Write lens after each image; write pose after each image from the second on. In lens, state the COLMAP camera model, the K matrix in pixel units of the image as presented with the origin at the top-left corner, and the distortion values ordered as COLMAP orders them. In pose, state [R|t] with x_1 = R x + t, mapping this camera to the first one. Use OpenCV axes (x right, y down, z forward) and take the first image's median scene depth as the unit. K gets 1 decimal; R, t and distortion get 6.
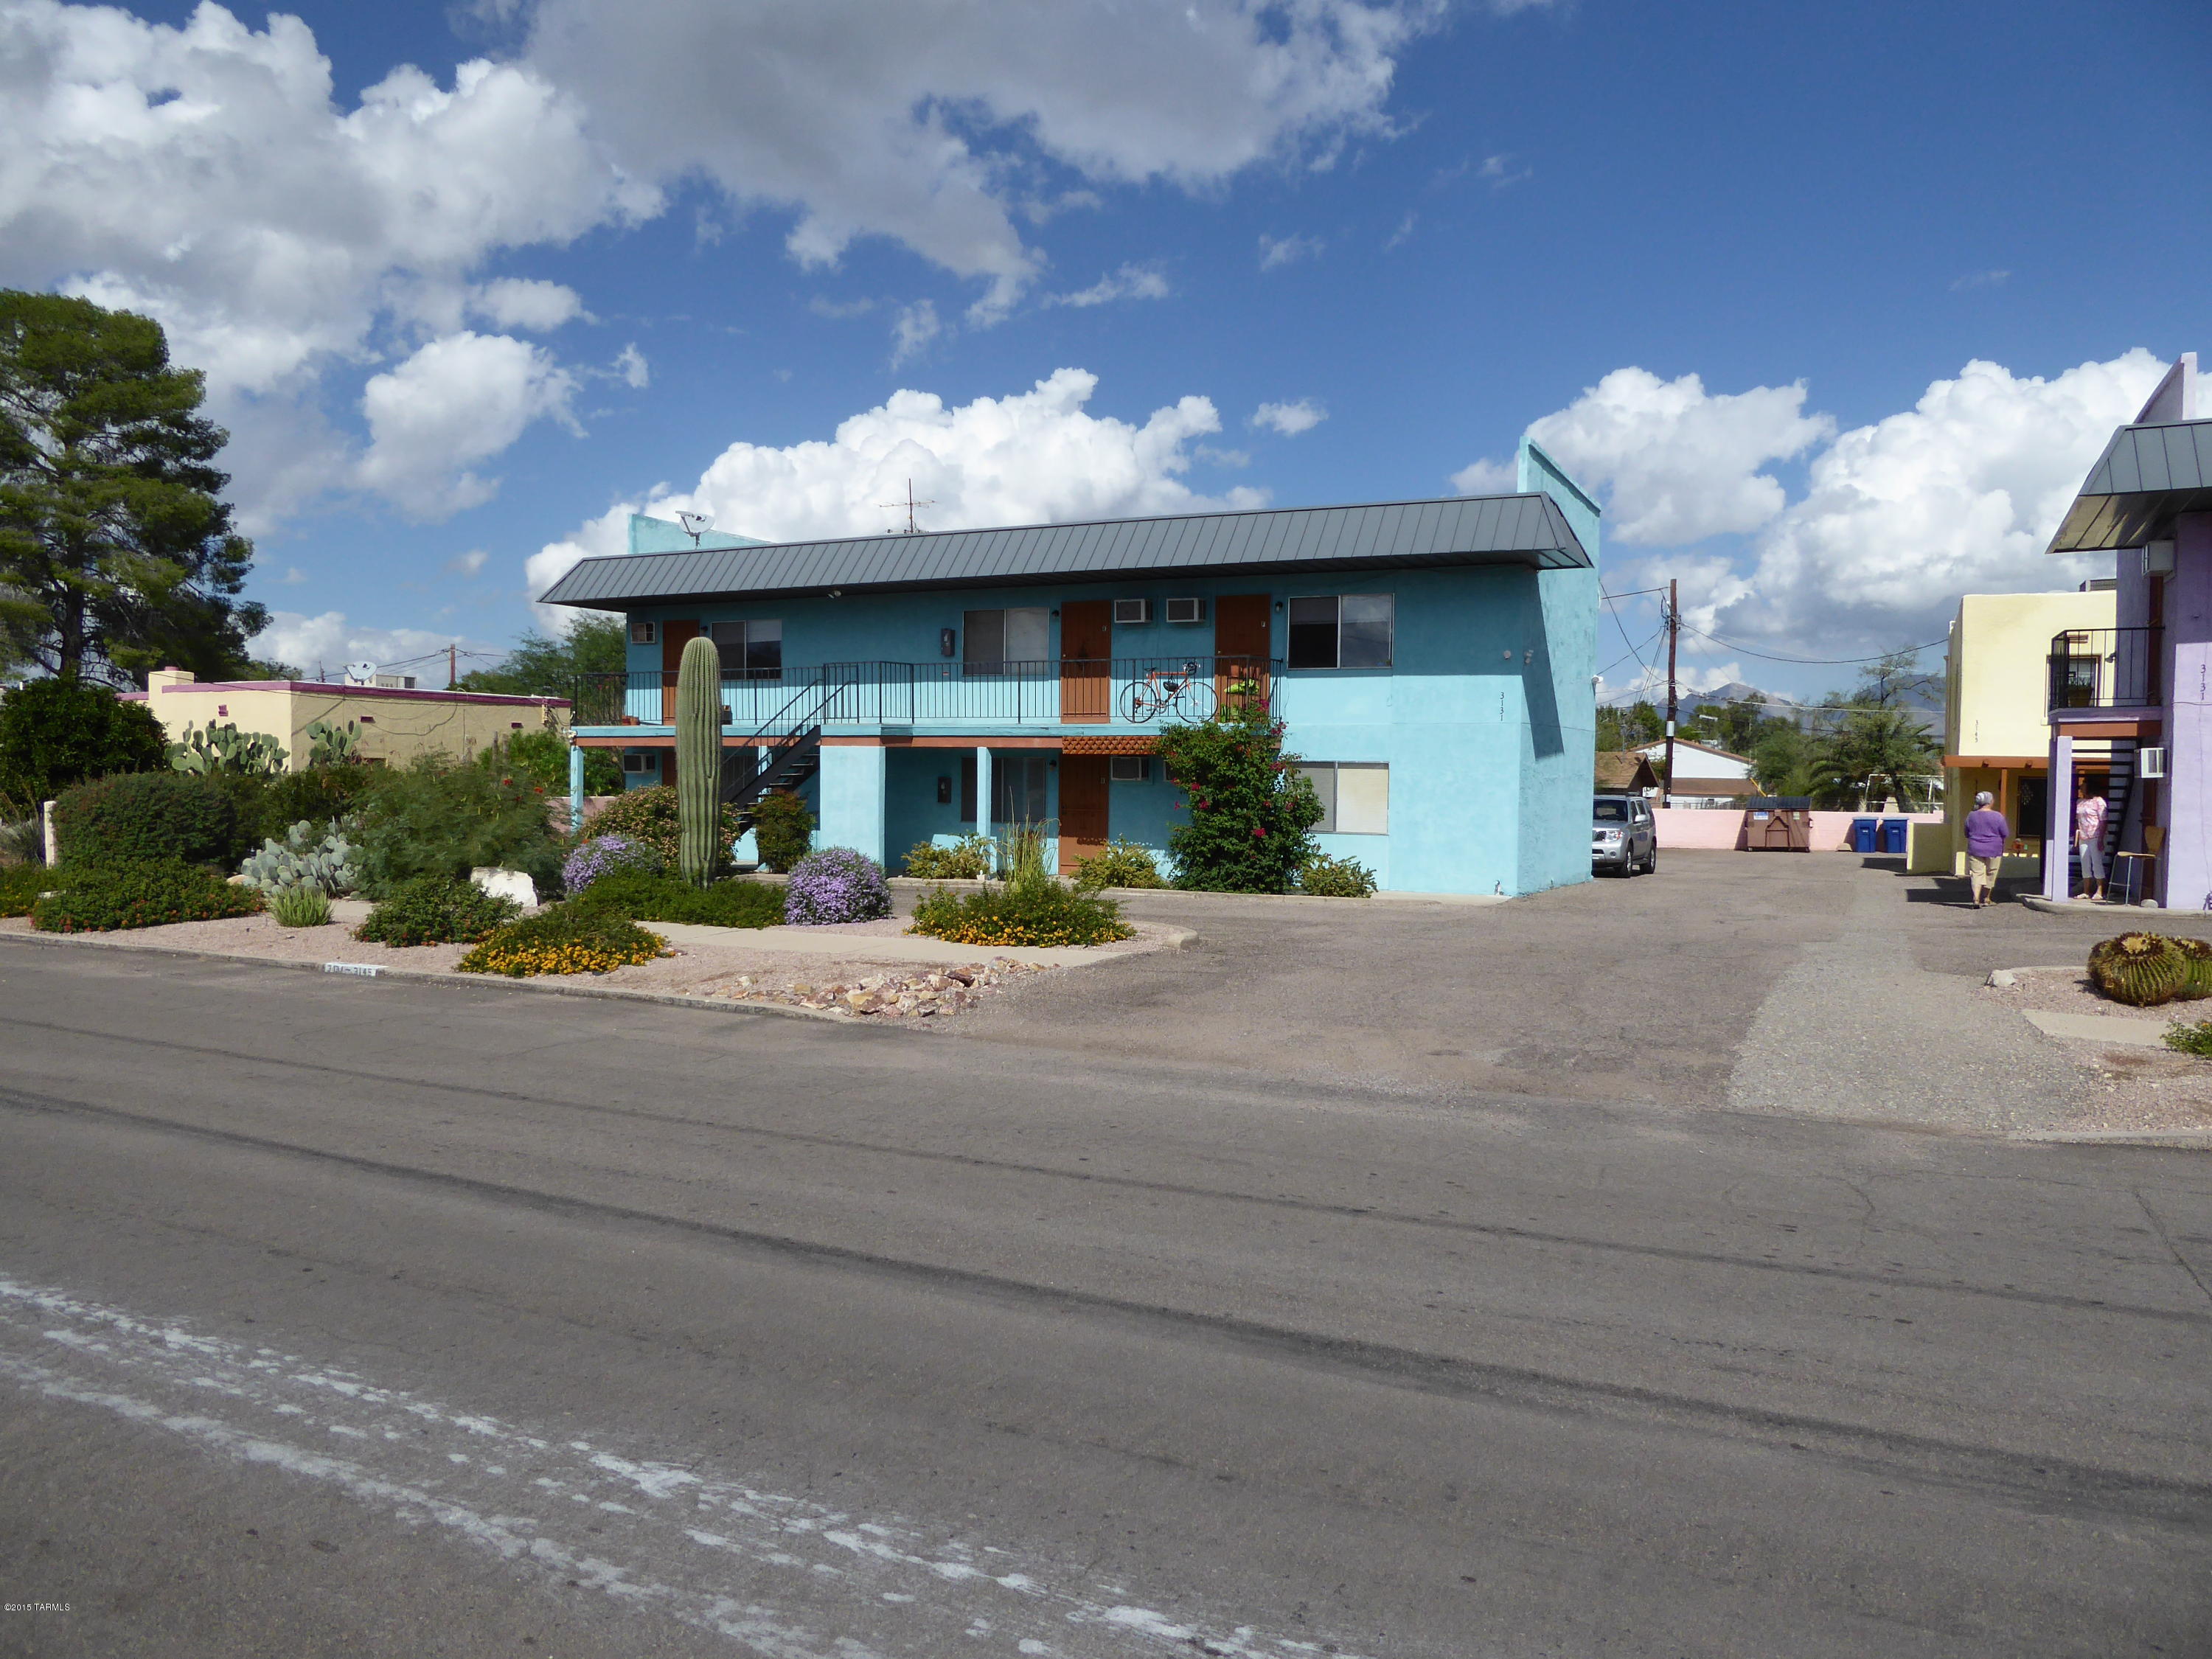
lens RADIAL K [[1612.6, 0, 1106.0], [0, 1612.6, 829.5], [0, 0, 1]] dist [-0.081641, -0.001485]
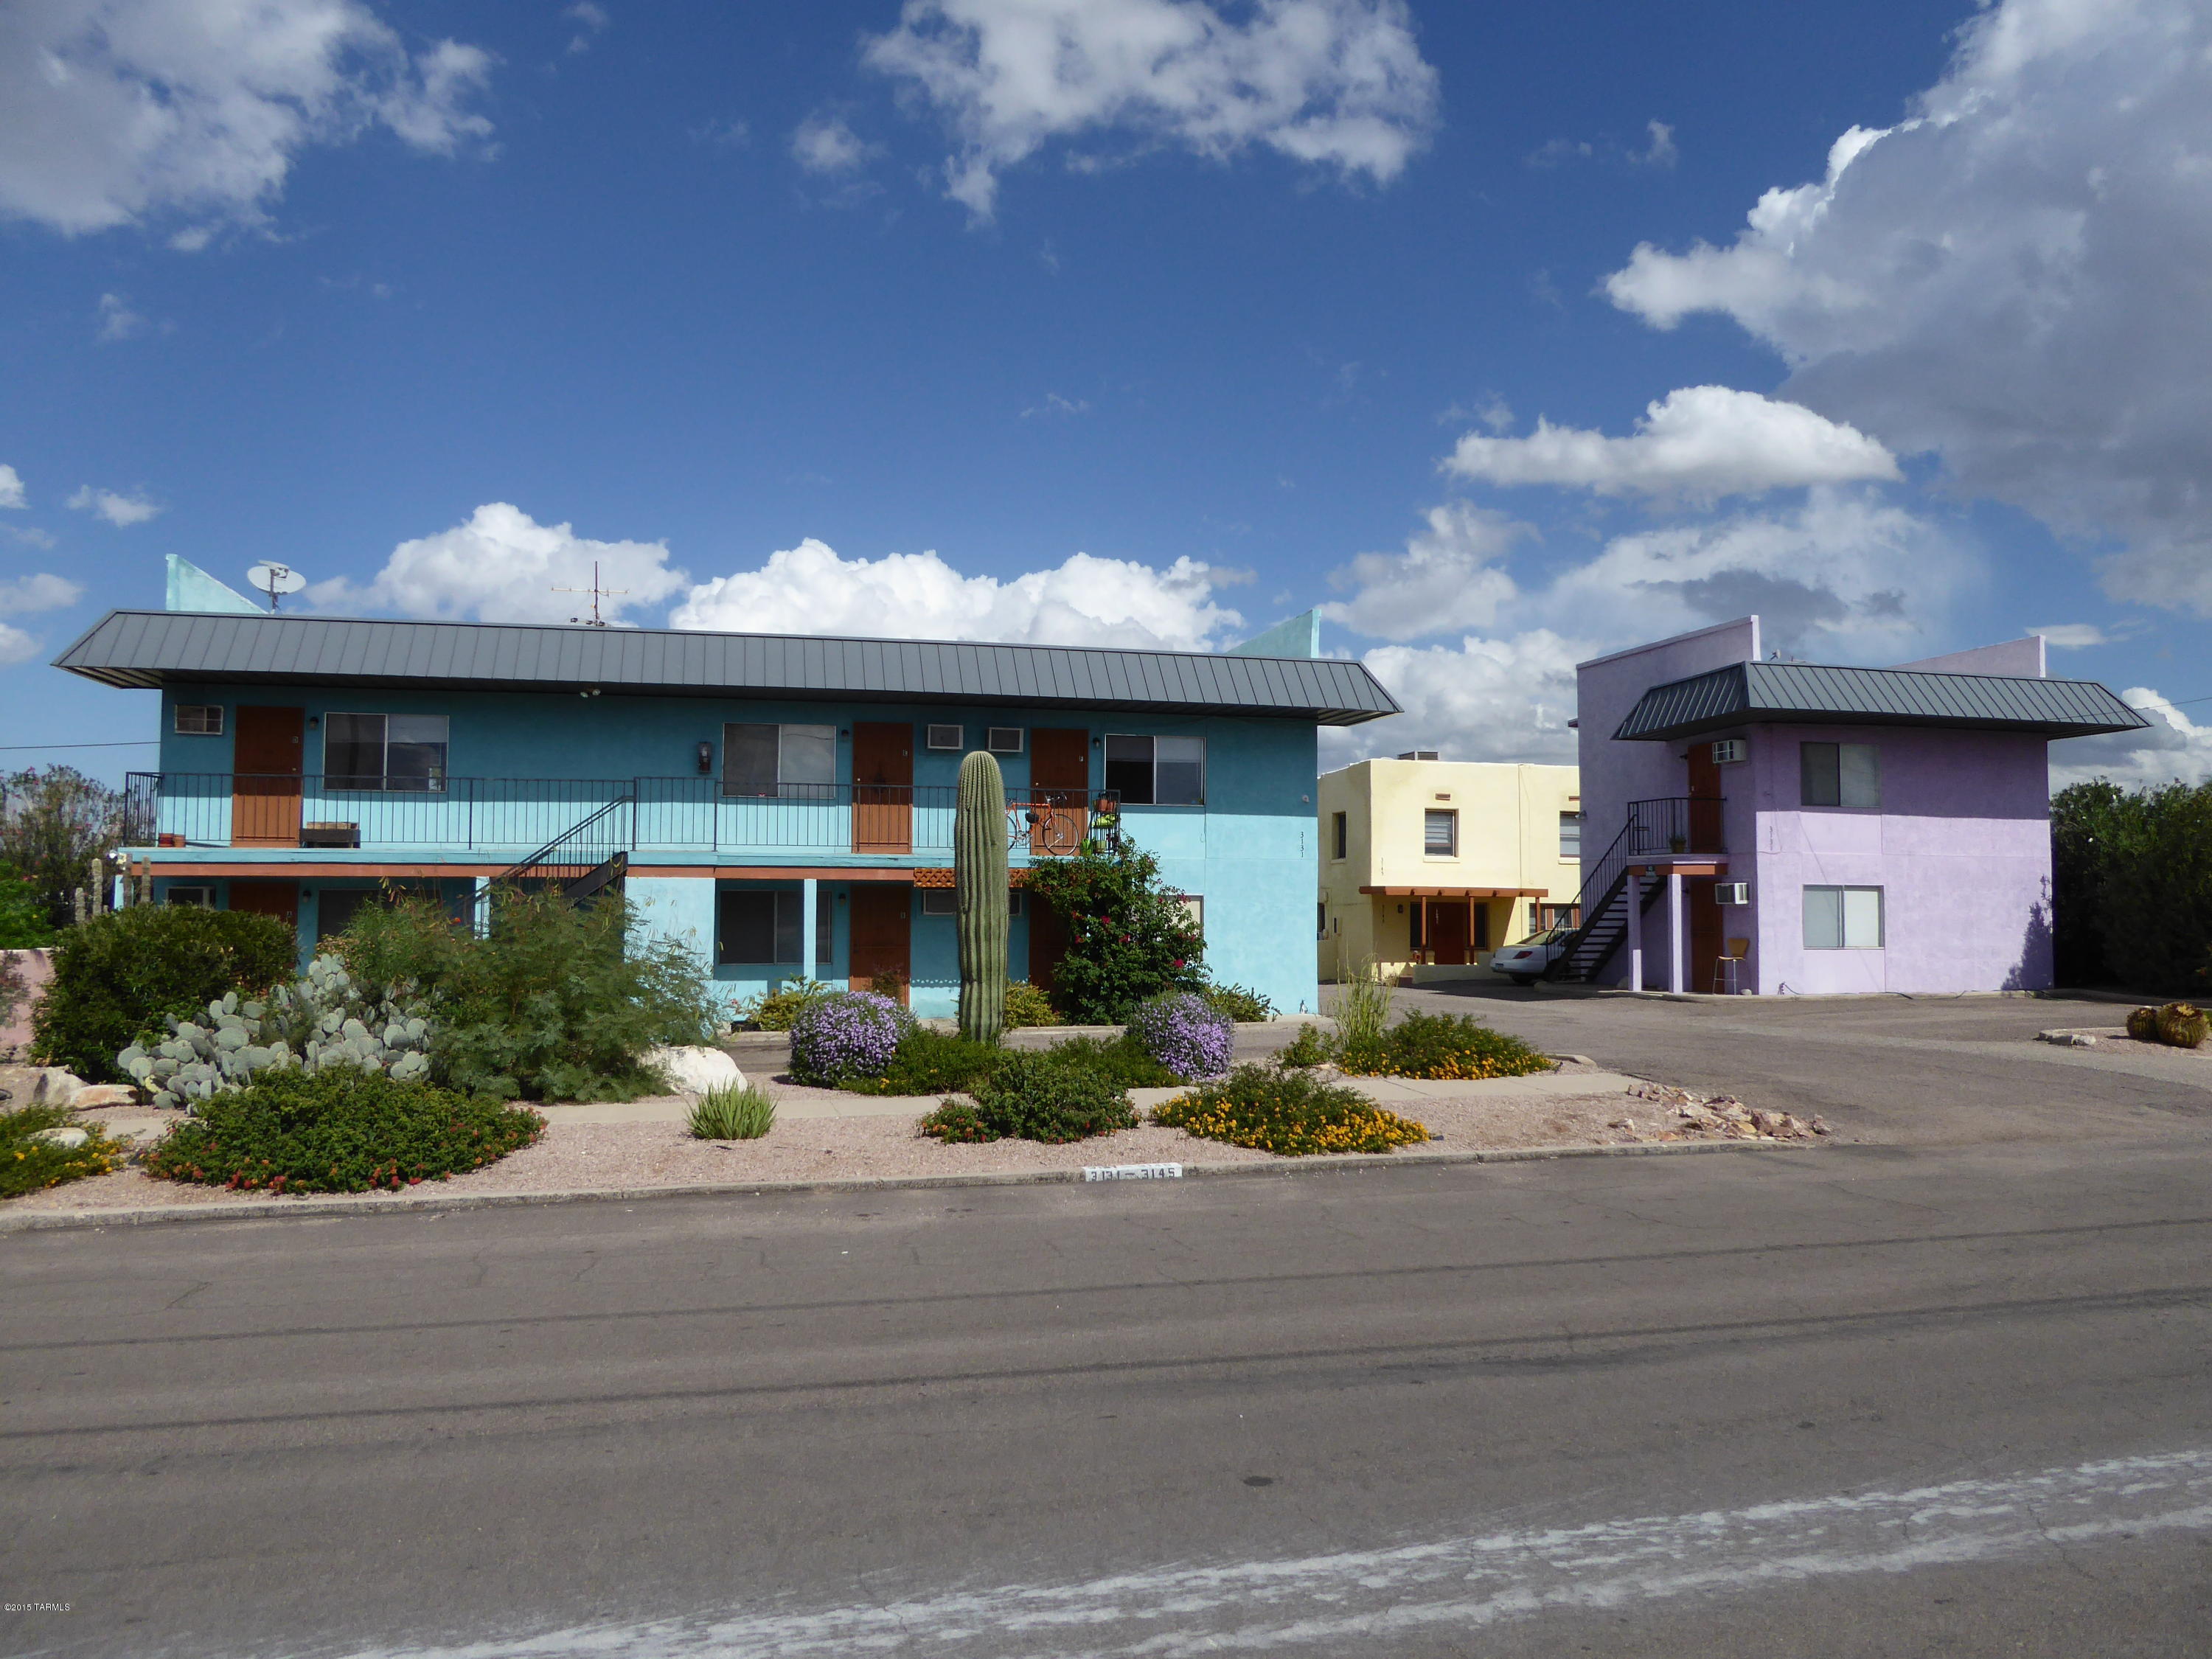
lens RADIAL K [[1588.5, 0, 1106.0], [0, 1588.5, 829.5], [0, 0, 1]] dist [-0.043366, 0.002229]
pose [[0.759262, 0.023341, 0.650366, -0.503609], [0.031112, 0.996912, -0.072100, -0.009805], [-0.650041, 0.074978, 0.756192, 0.222938]]
